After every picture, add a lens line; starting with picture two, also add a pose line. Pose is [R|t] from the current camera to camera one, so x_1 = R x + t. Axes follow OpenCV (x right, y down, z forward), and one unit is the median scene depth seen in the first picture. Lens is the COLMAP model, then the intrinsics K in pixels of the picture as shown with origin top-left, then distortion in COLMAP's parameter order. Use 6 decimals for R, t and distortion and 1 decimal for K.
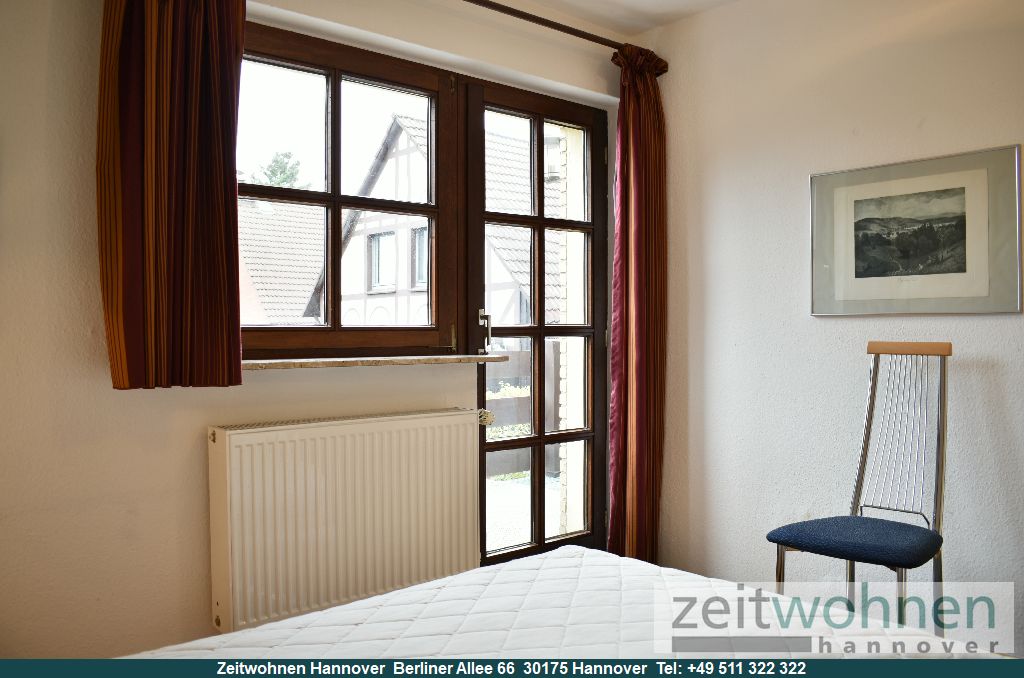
lens RADIAL K [[836.4, 0, 512.0], [0, 836.4, 339.0], [0, 0, 1]] dist [-0.001095, -0.000152]
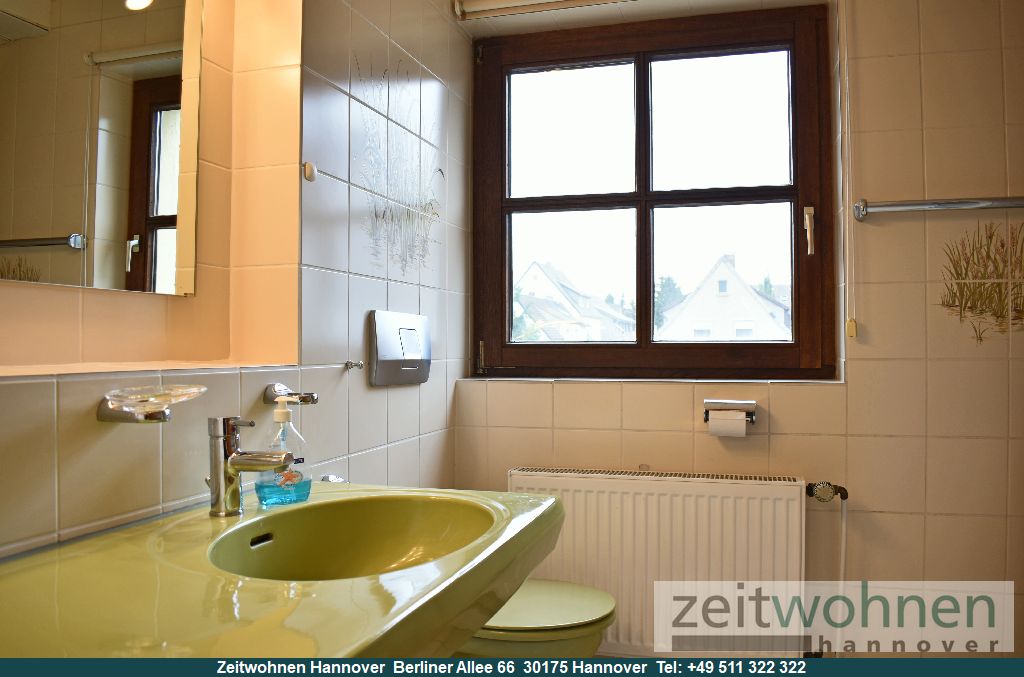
lens RADIAL K [[836.4, 0, 512.0], [0, 836.4, 338.5], [0, 0, 1]] dist [-0.001095, -0.000152]
pose [[0.543580, -0.001306, -0.839356, 0.458637], [-0.014261, 0.999840, -0.010792, -0.007397], [0.839236, 0.017836, 0.543474, 0.407897]]
